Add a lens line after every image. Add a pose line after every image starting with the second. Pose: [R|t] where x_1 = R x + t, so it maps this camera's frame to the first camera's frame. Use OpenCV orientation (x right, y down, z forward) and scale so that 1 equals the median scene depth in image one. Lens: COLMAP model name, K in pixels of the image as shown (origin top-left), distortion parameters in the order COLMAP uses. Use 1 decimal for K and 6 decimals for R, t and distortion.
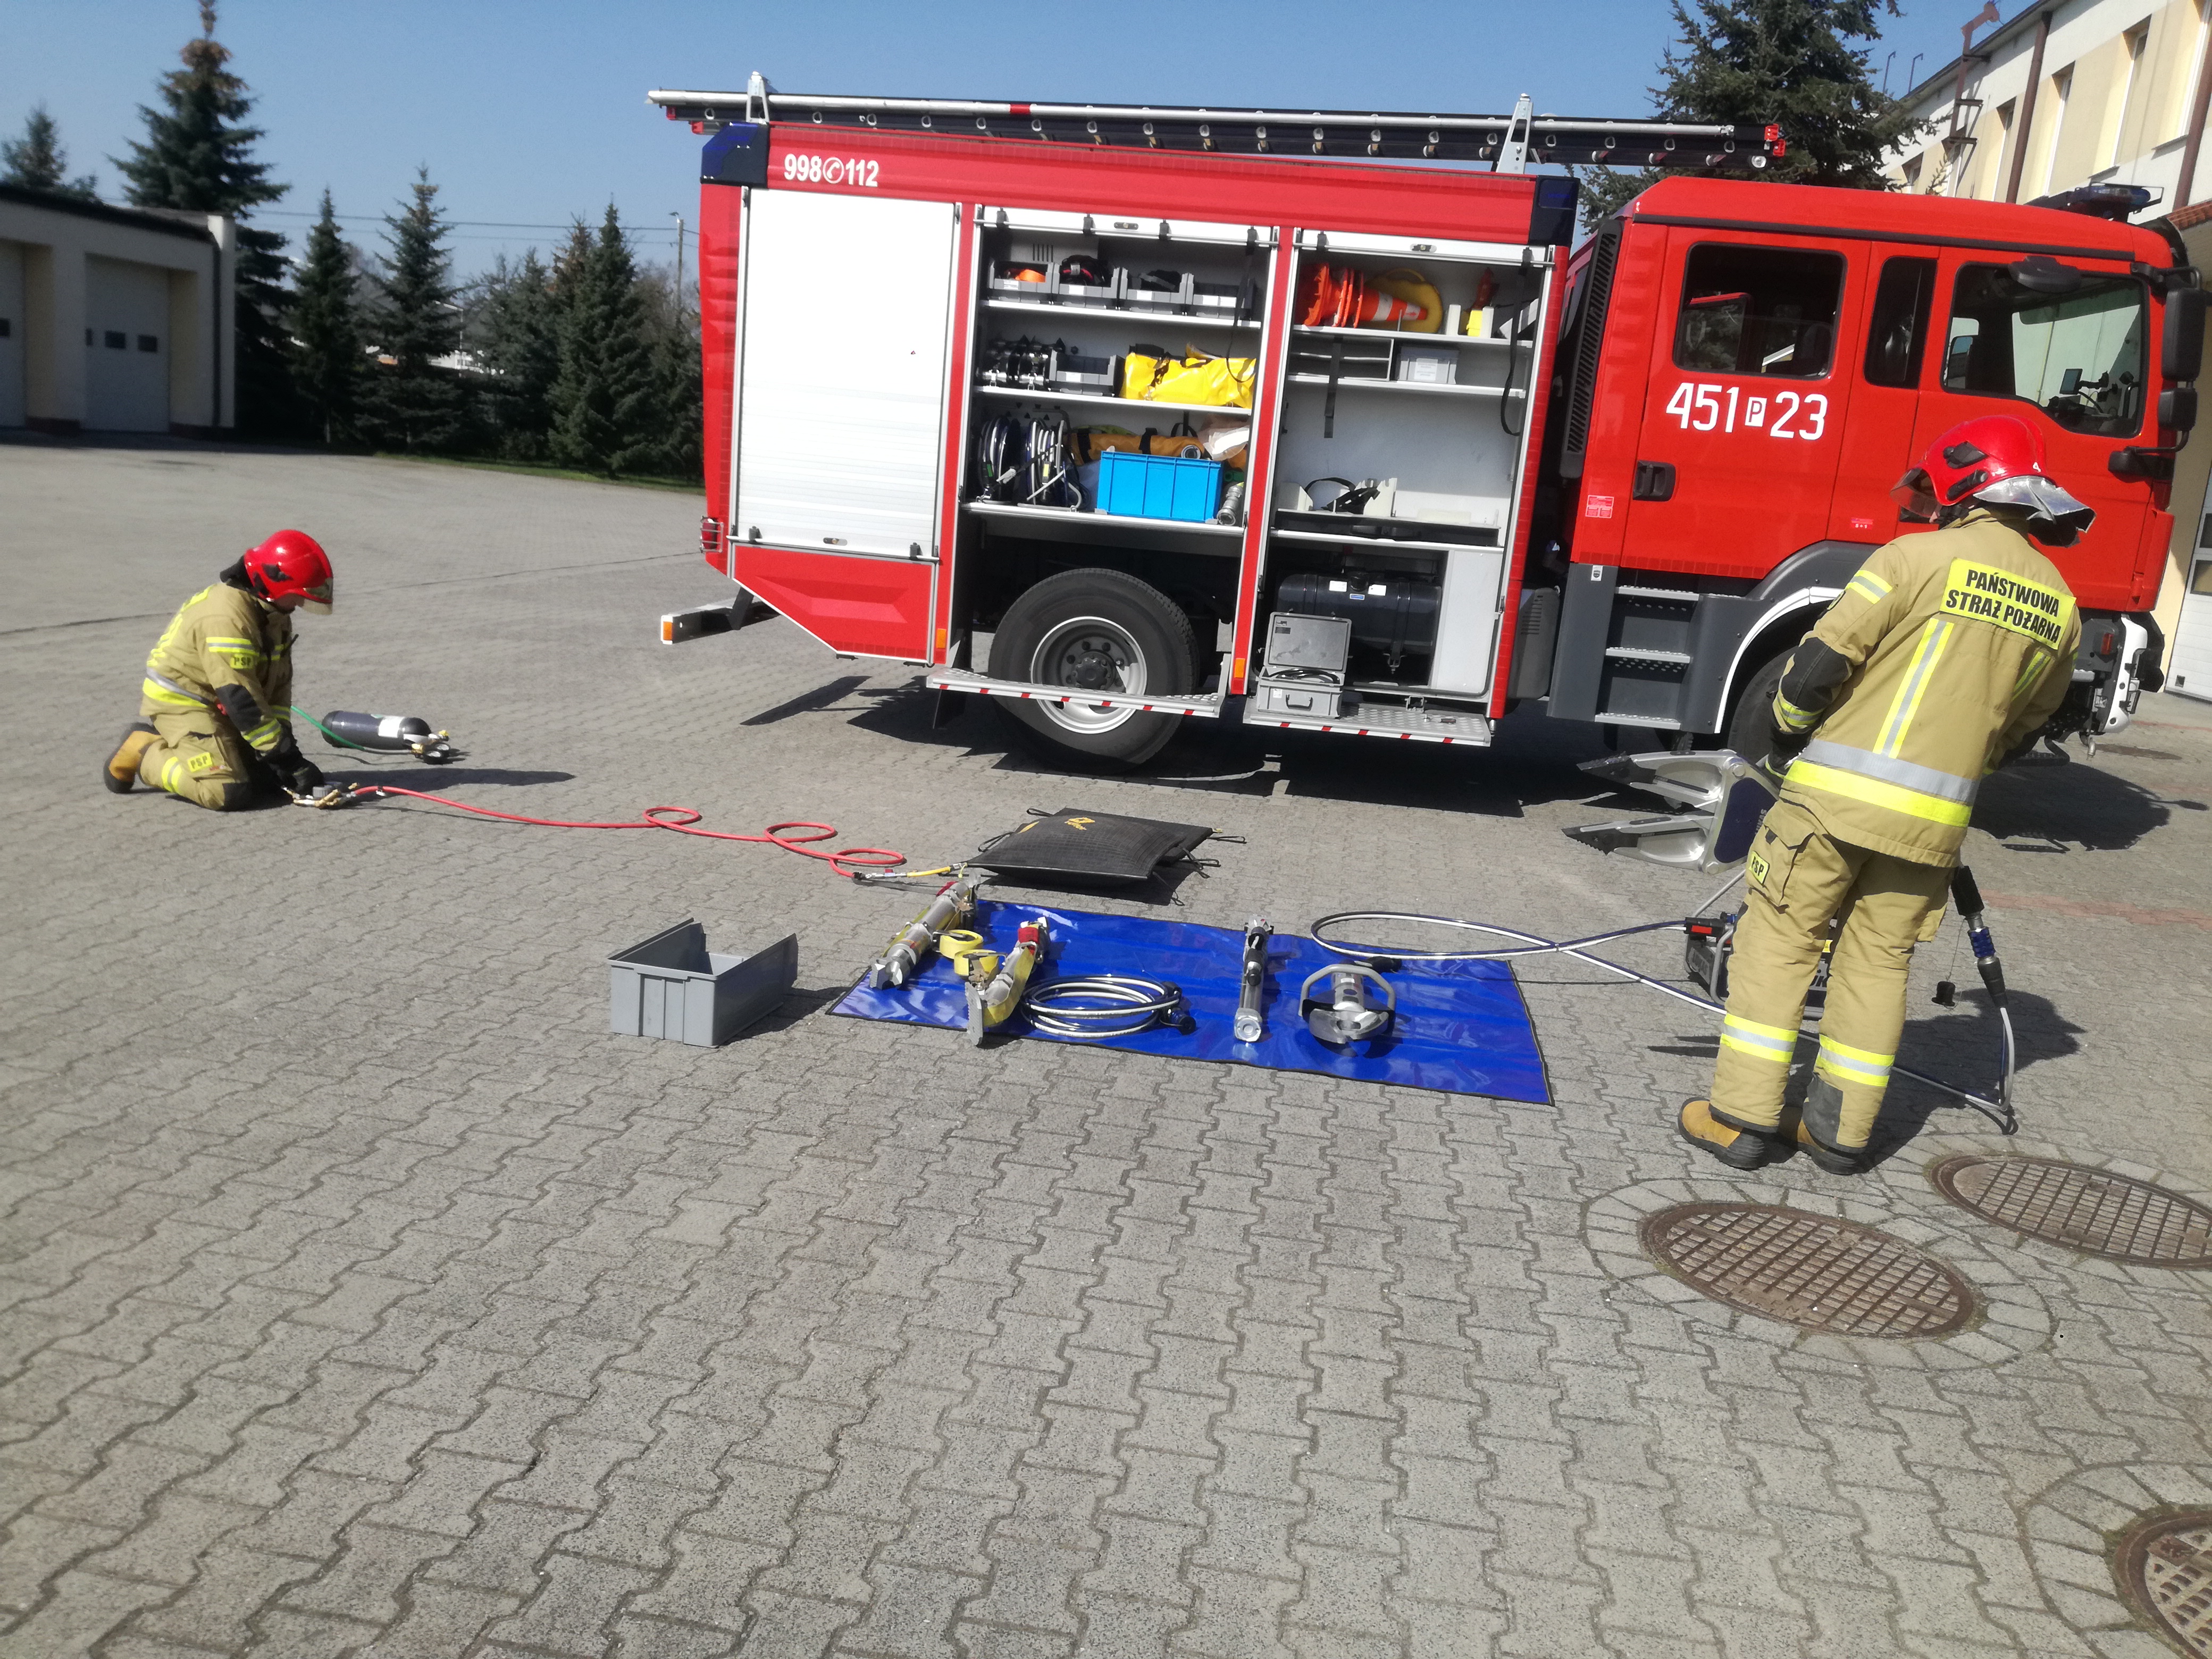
lens RADIAL K [[1781.6, 0, 1095.3], [0, 1781.6, 833.8], [0, 0, 1]] dist [0.151312, -0.308697]
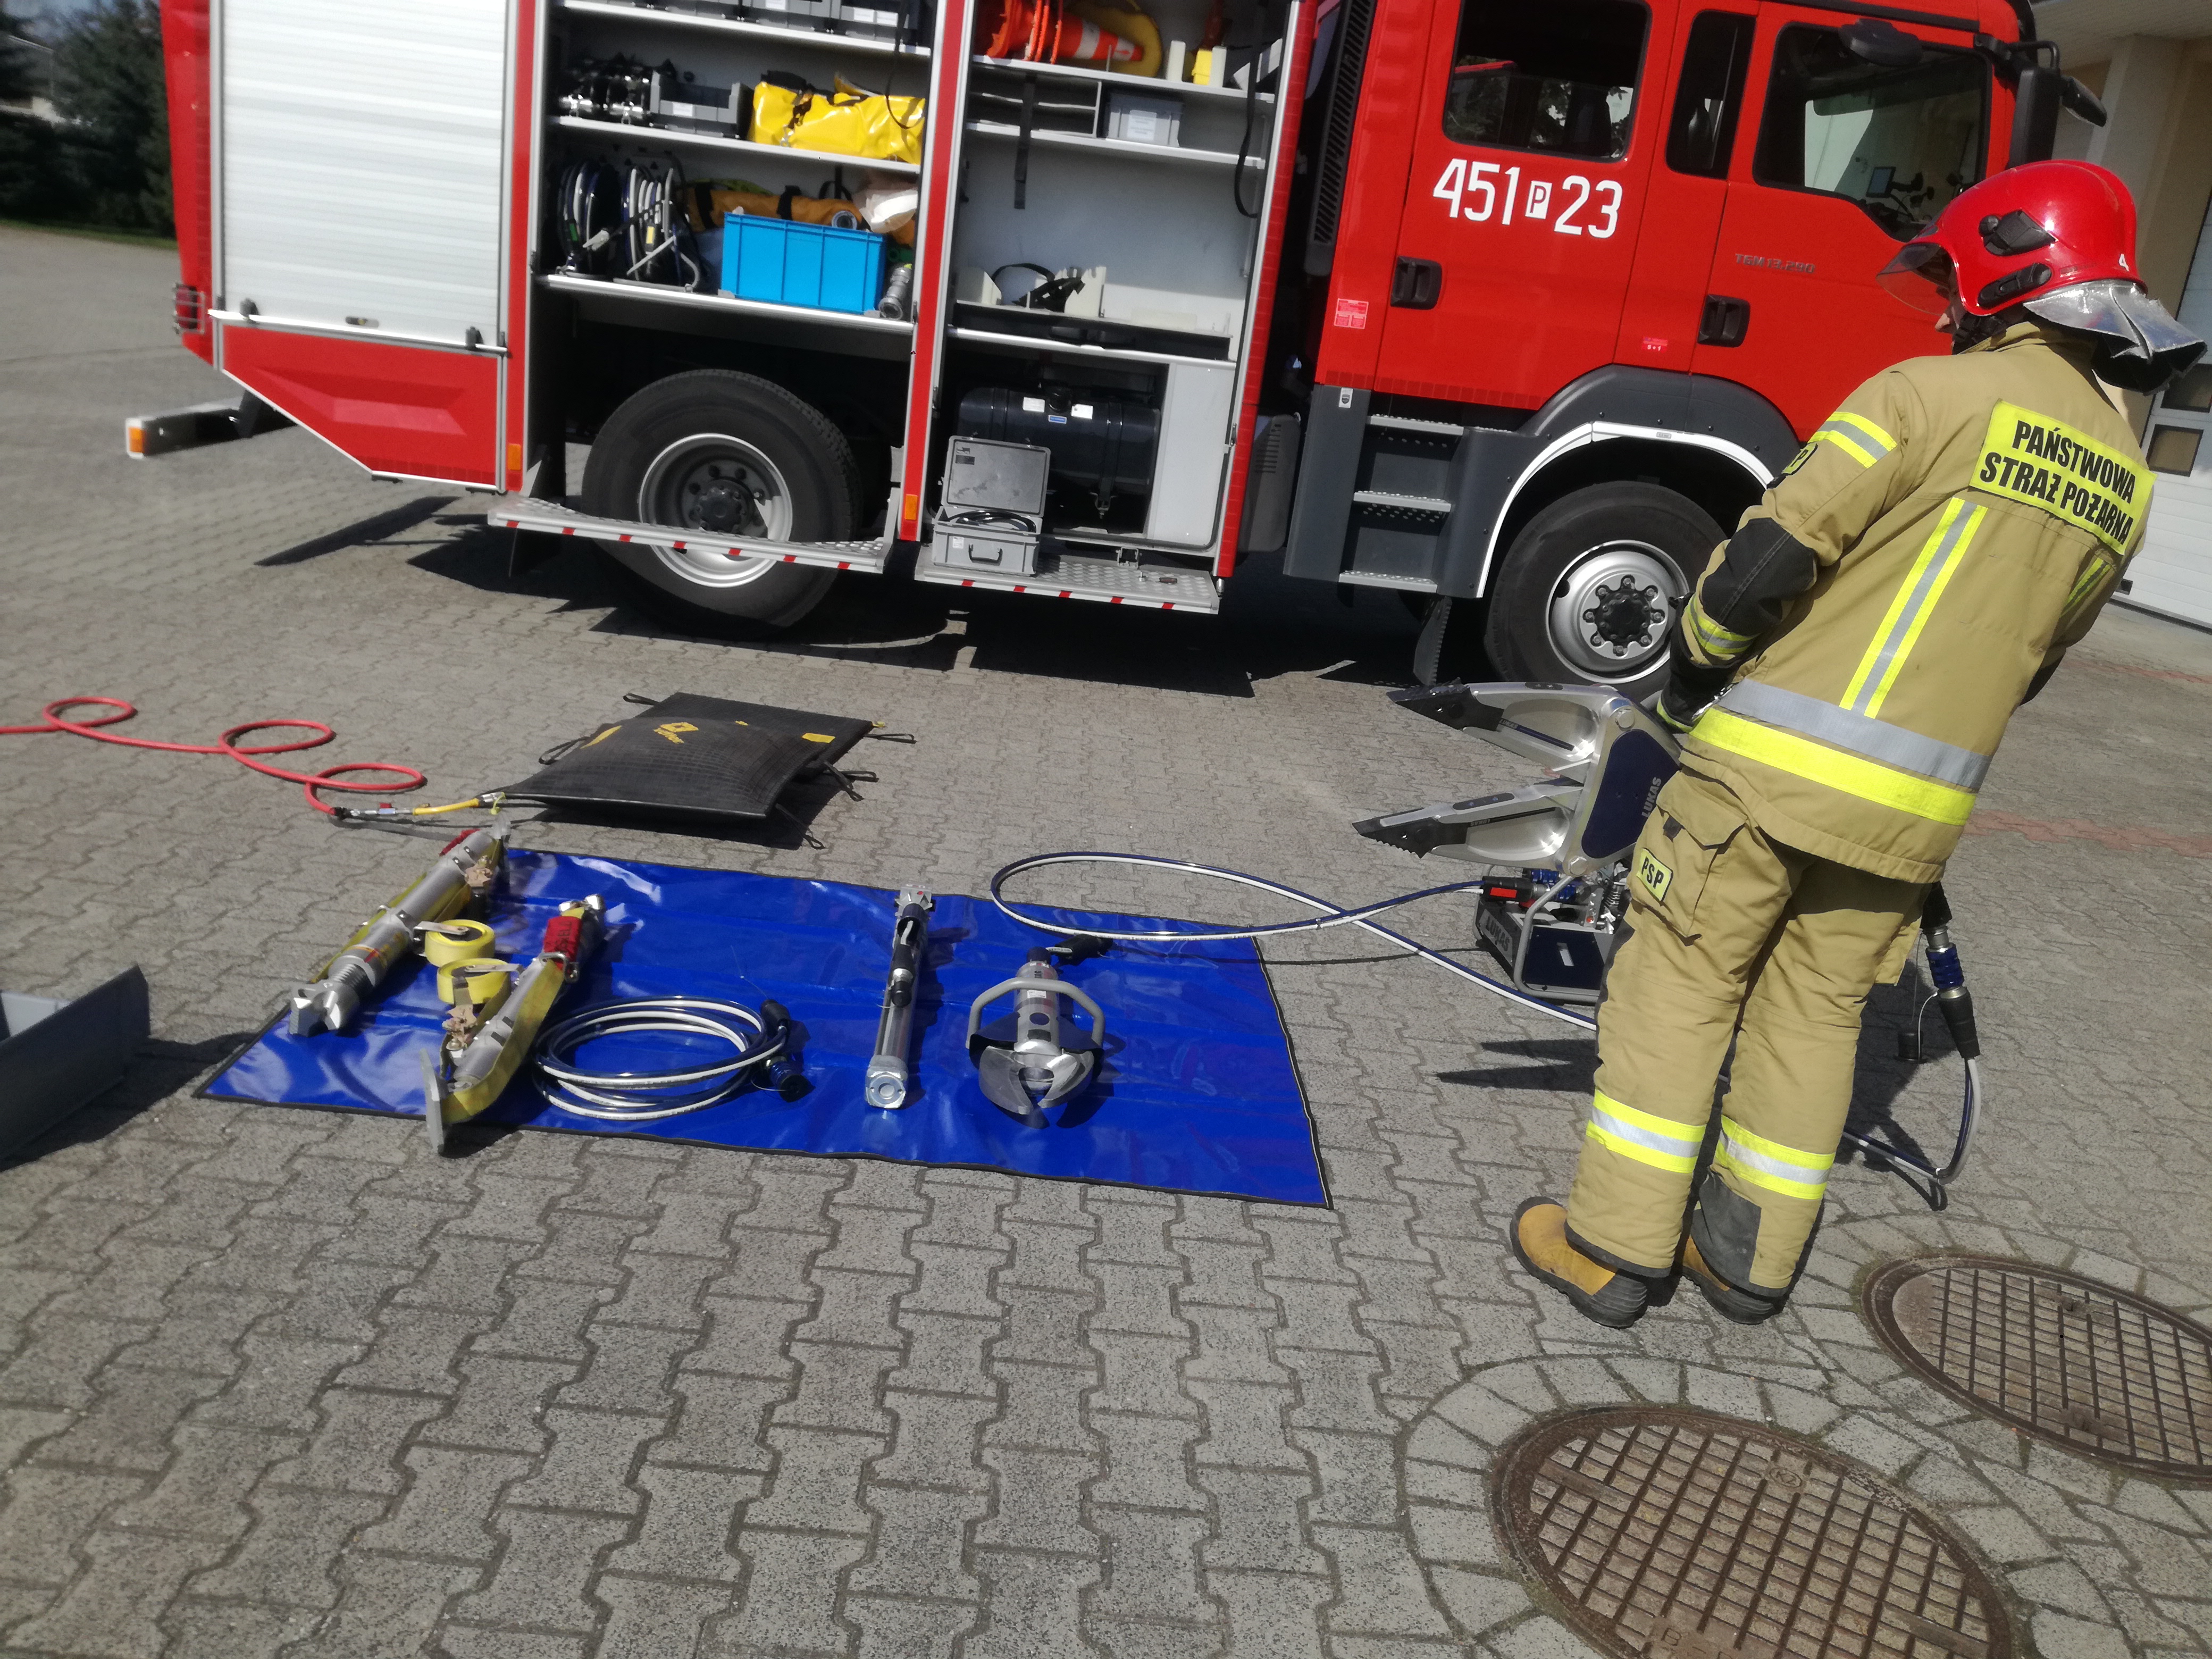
lens RADIAL K [[1781.6, 0, 1095.3], [0, 1781.6, 833.8], [0, 0, 1]] dist [0.151312, -0.308697]
pose [[0.986843, -0.012735, 0.161176, 0.032838], [-0.003875, 0.994744, 0.102324, -0.031716], [-0.161632, -0.101602, 0.981607, 0.201285]]
